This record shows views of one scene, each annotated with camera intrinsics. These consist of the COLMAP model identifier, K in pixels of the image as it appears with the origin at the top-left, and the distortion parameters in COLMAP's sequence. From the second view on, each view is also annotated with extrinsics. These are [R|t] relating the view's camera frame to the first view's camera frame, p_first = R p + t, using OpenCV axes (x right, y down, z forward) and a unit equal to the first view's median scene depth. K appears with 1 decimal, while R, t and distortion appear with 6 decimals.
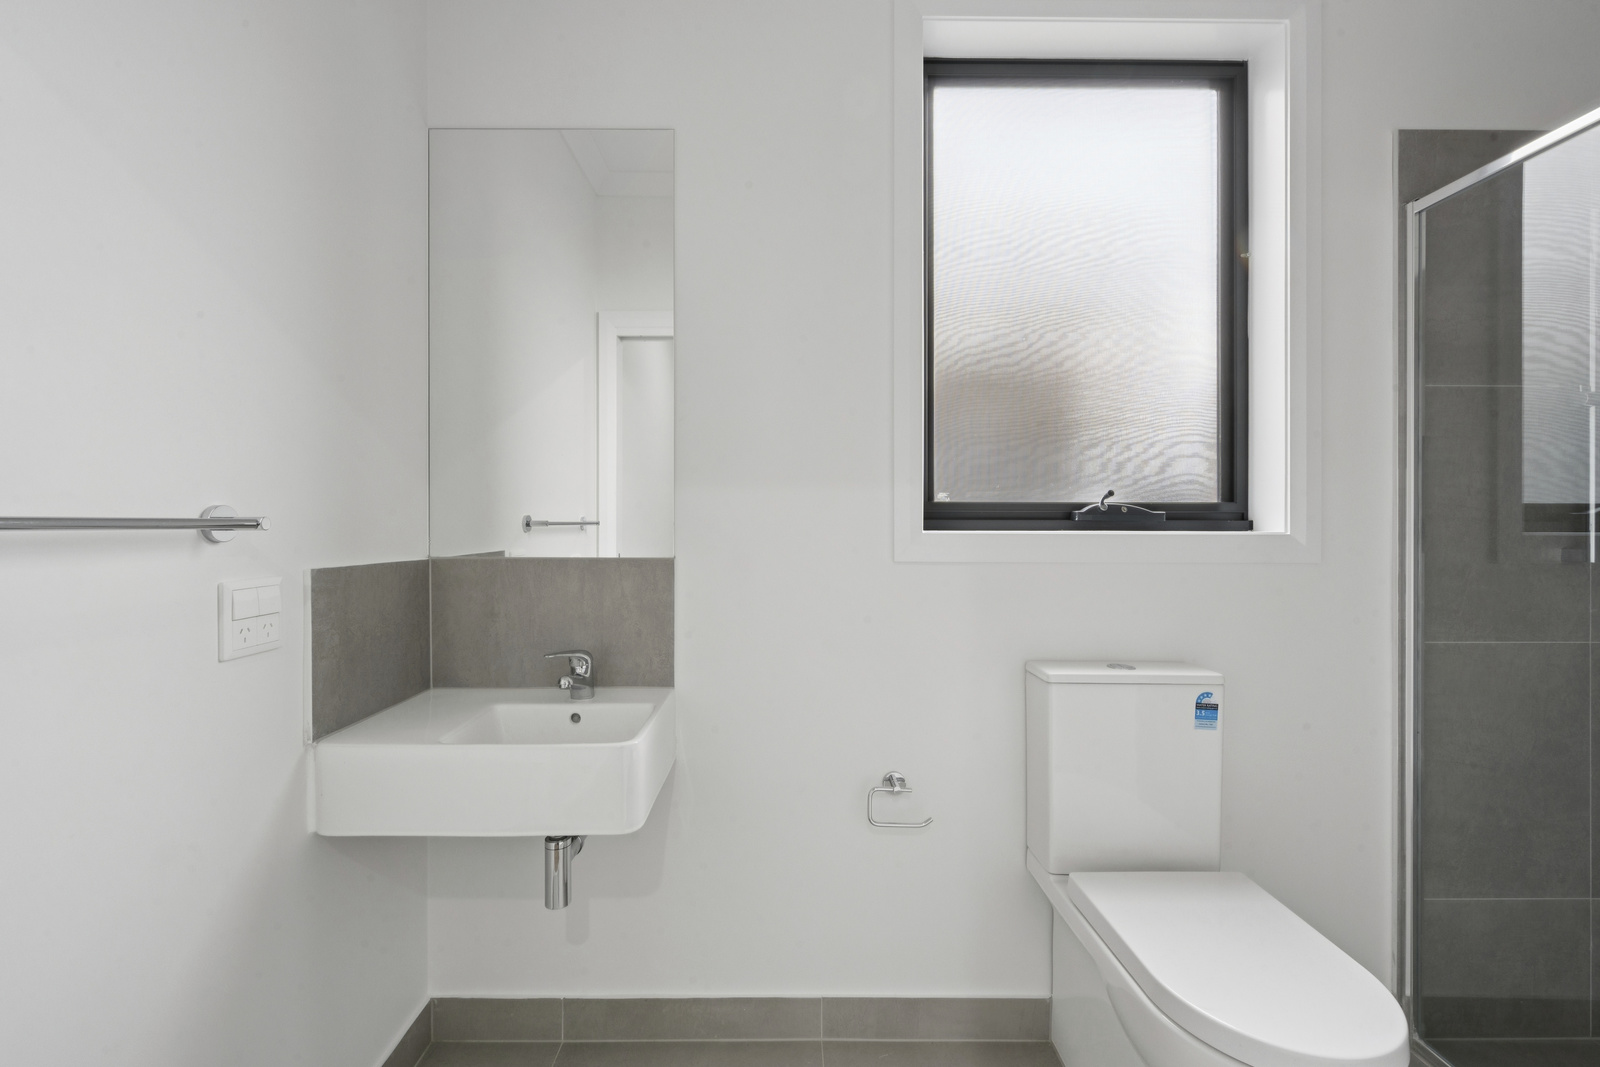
lens RADIAL K [[644.6, 0, 803.7], [0, 644.6, 529.3], [0, 0, 1]] dist [0.001353, 0.000653]
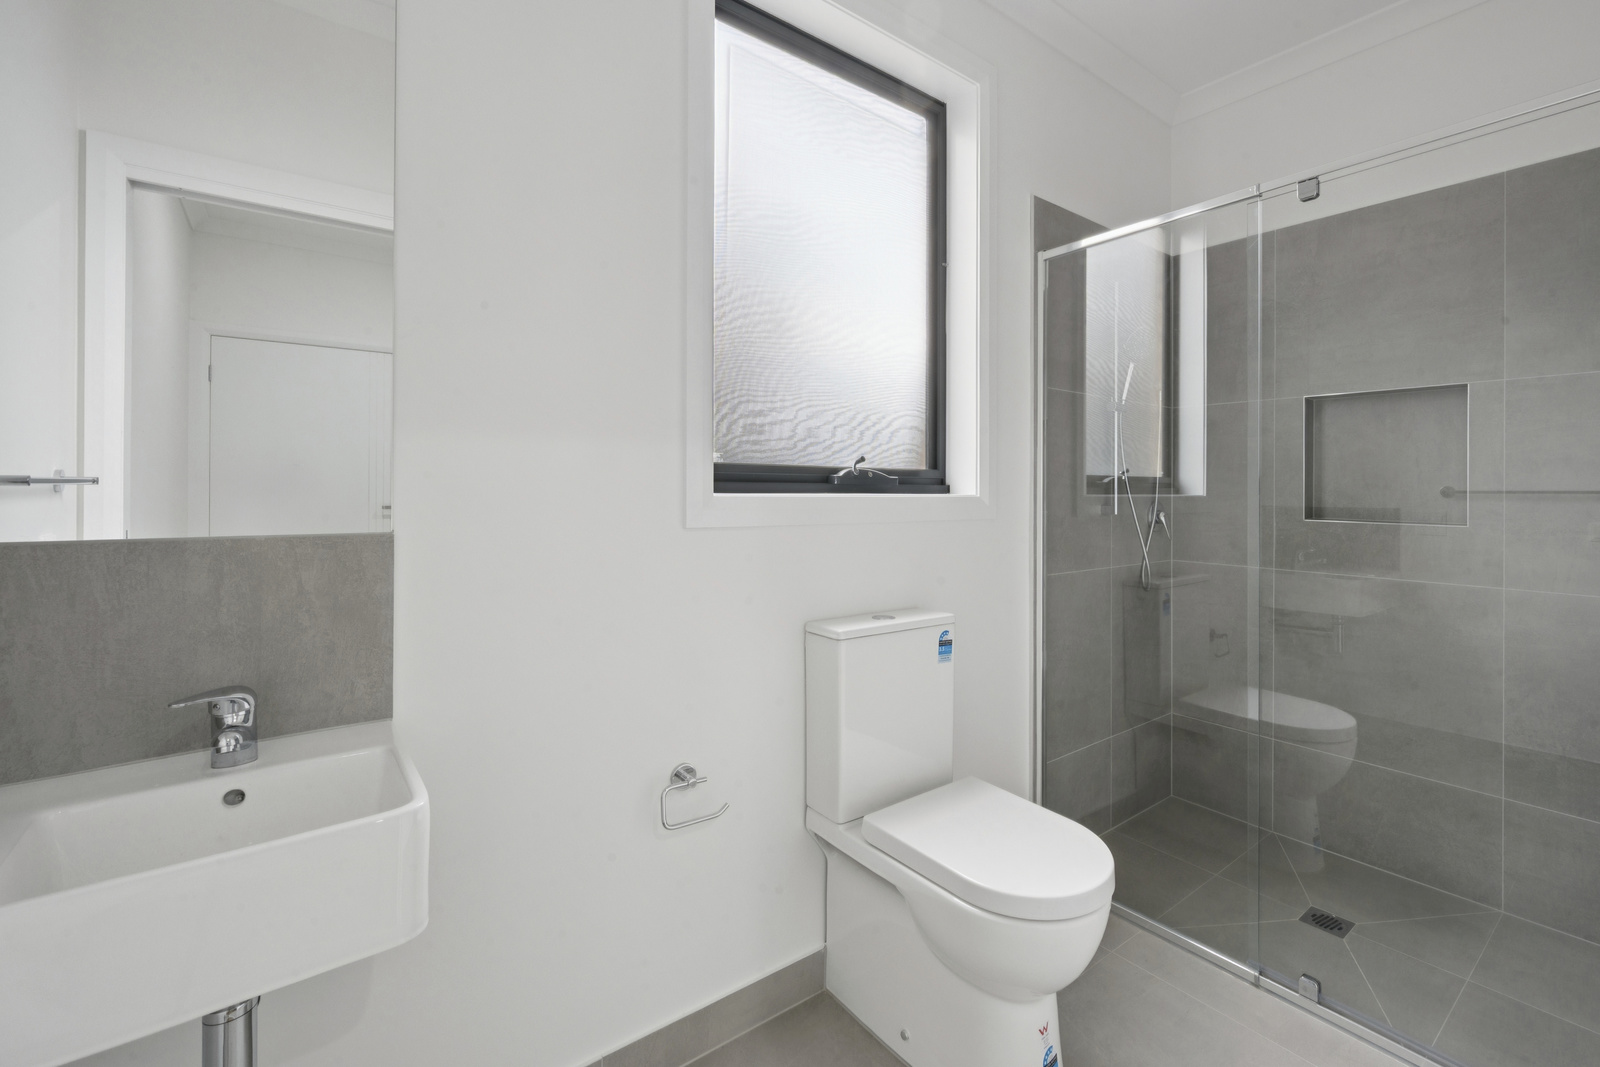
lens RADIAL K [[691.3, 0, 826.2], [0, 691.3, 490.6], [0, 0, 1]] dist [0.004295, -0.001112]
pose [[0.792400, 0.002326, 0.609998, -0.288105], [-0.000798, 0.999996, -0.002775, 0.000370], [-0.610002, 0.001712, 0.792398, 0.119115]]
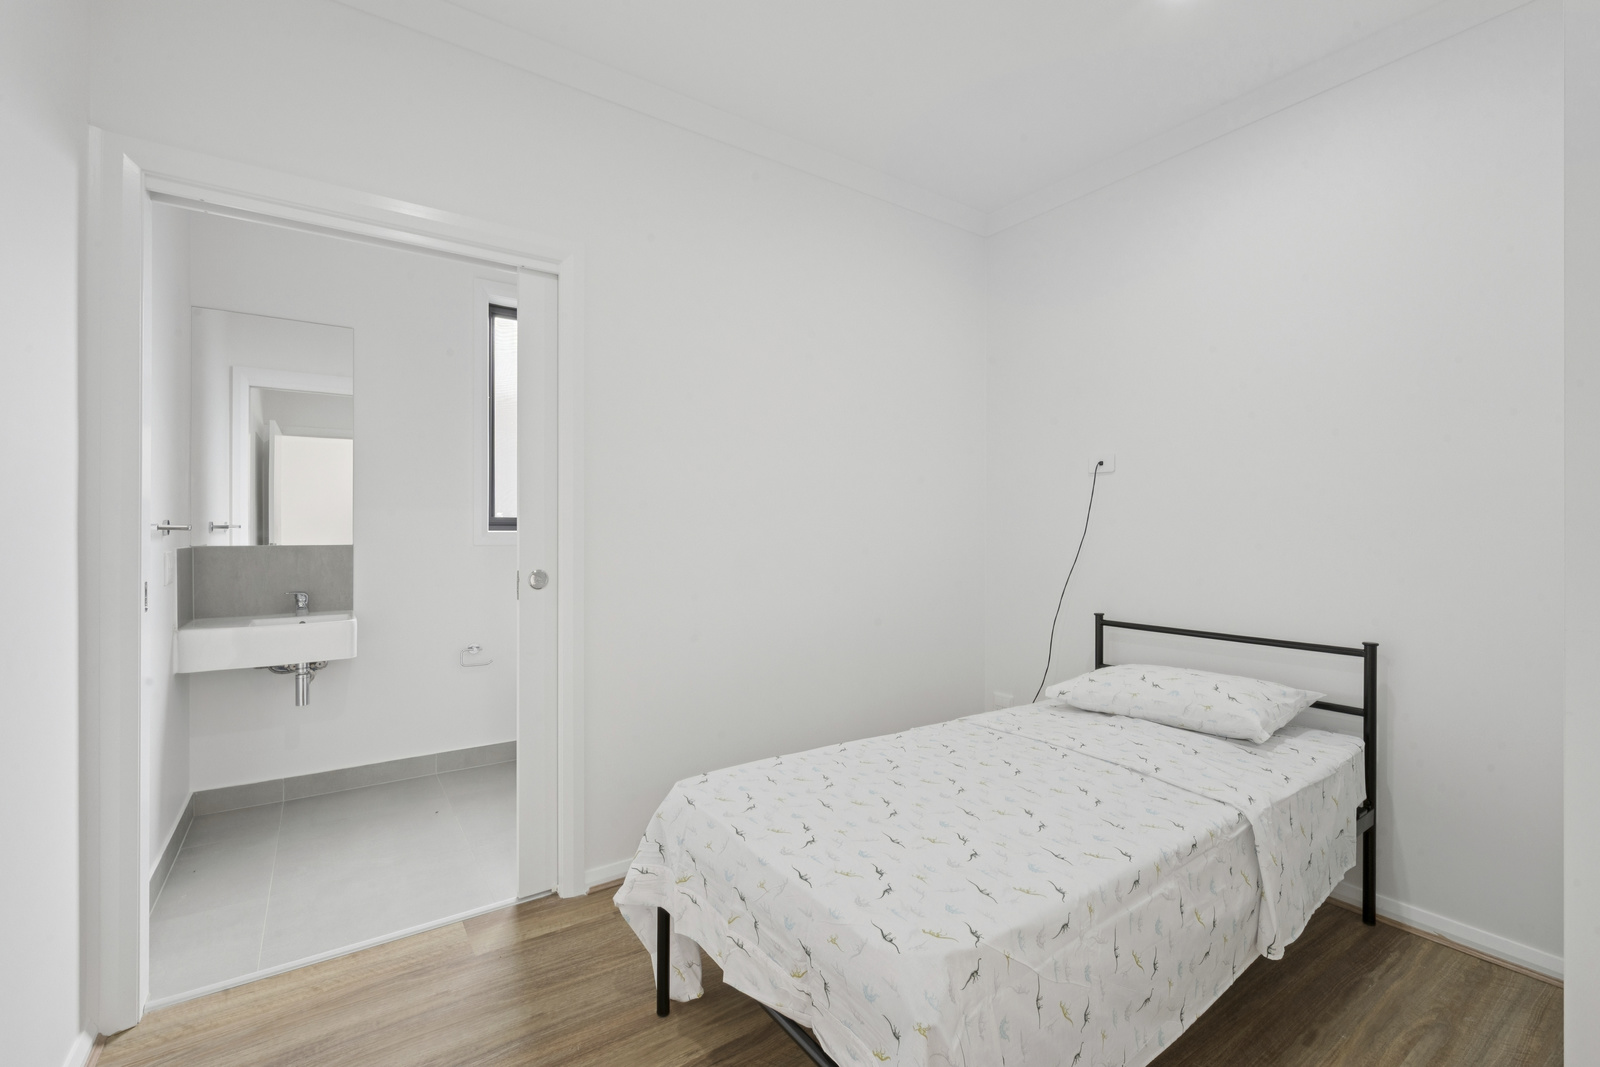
lens RADIAL K [[708.5, 0, 800.8], [0, 708.5, 525.2], [0, 0, 1]] dist [-0.002094, 0.001115]
pose [[0.835293, 0.001769, 0.549802, -0.249125], [0.005835, 0.999910, -0.012083, 0.018658], [-0.549774, 0.013301, 0.835208, -1.582810]]
